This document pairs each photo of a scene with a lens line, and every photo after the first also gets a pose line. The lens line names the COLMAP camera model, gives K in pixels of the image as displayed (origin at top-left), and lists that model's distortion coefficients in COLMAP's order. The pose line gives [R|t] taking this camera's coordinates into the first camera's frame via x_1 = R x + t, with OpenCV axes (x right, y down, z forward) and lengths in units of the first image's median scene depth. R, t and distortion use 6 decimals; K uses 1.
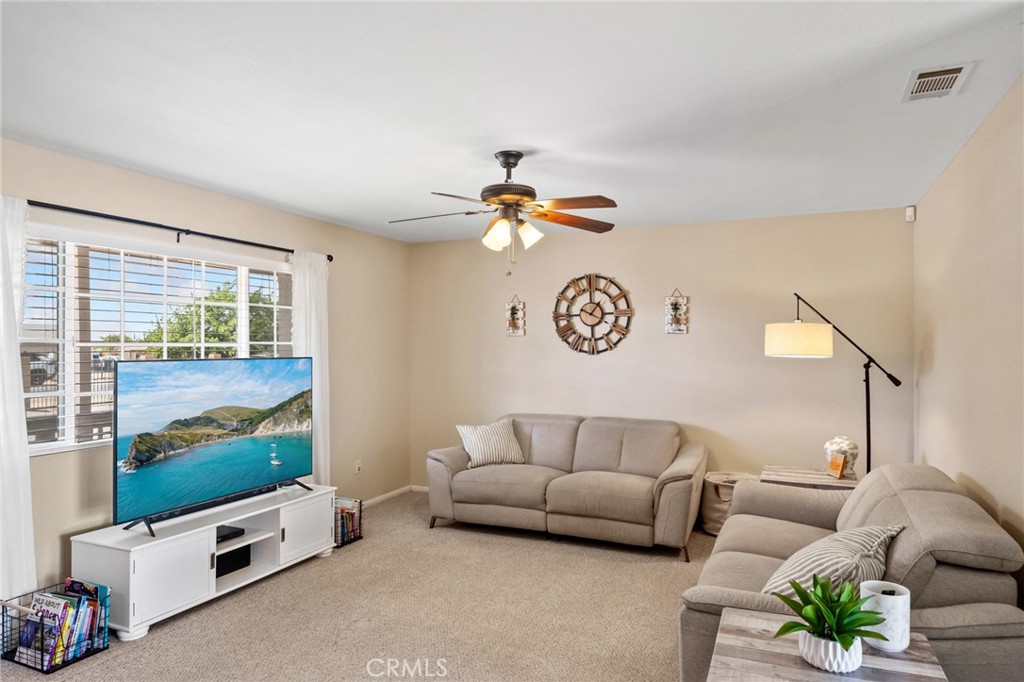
lens RADIAL K [[695.7, 0, 510.2], [0, 695.7, 346.3], [0, 0, 1]] dist [0.004894, -0.008454]
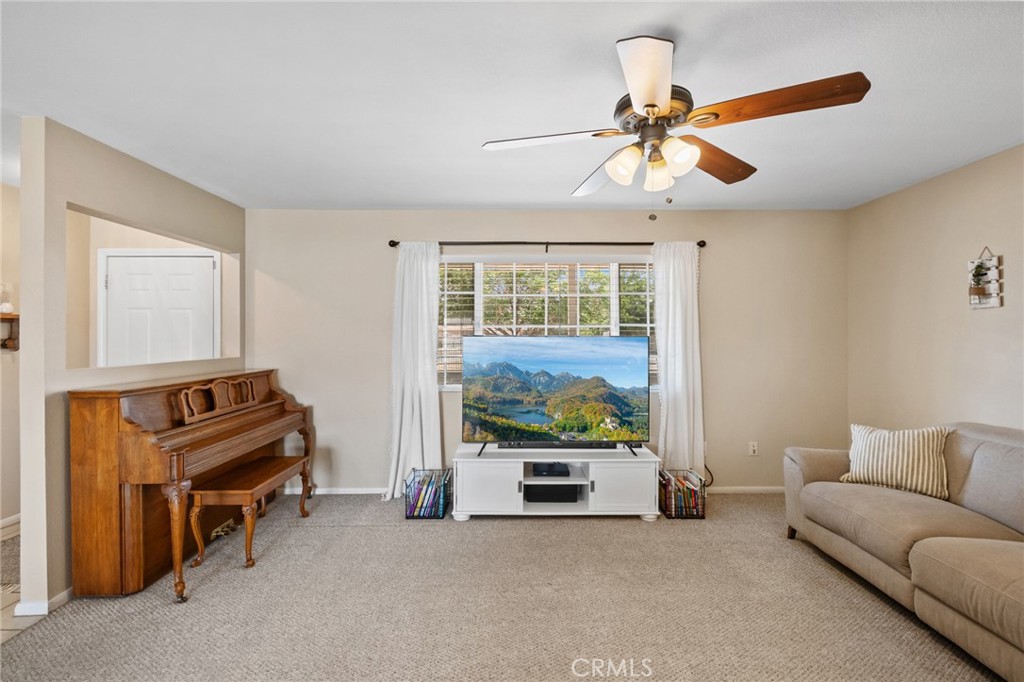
lens RADIAL K [[454.5, 0, 518.4], [0, 454.5, 334.4], [0, 0, 1]] dist [-0.000767, -0.002269]
pose [[0.388250, -0.005814, -0.921536, 0.338879], [-0.003588, 0.999963, -0.007820, 0.022422], [0.921547, 0.006343, 0.388214, 0.599333]]
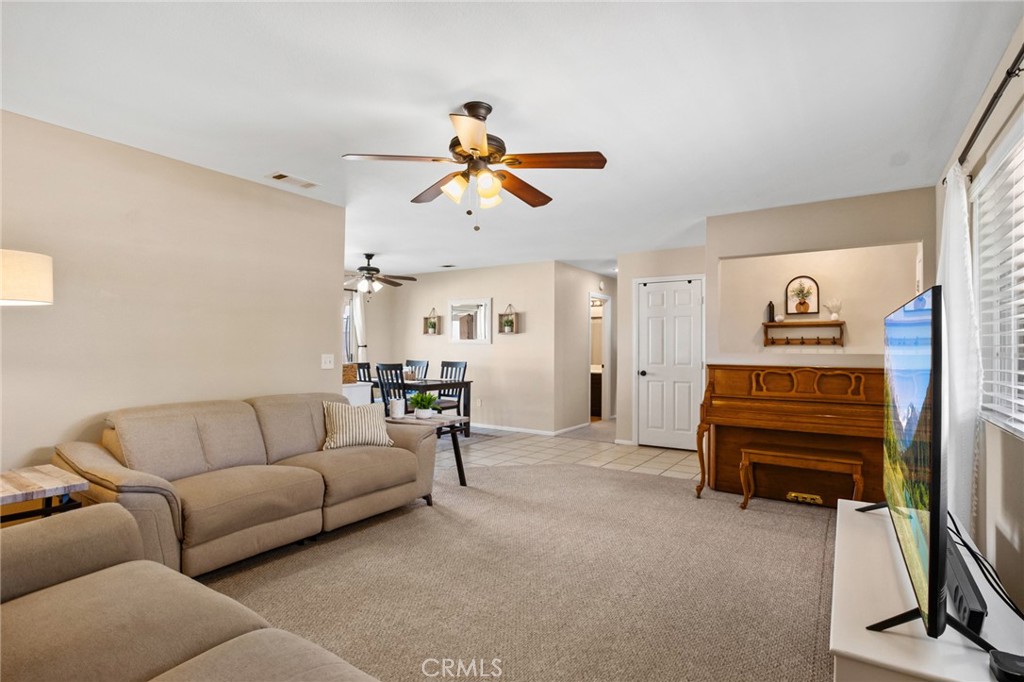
lens RADIAL K [[508.1, 0, 523.0], [0, 508.1, 346.2], [0, 0, 1]] dist [-0.002268, -0.000186]
pose [[-0.986312, -0.010699, 0.164543, -0.158944], [-0.010204, 0.999941, 0.003851, 0.050766], [-0.164575, 0.002119, -0.986362, 1.476186]]
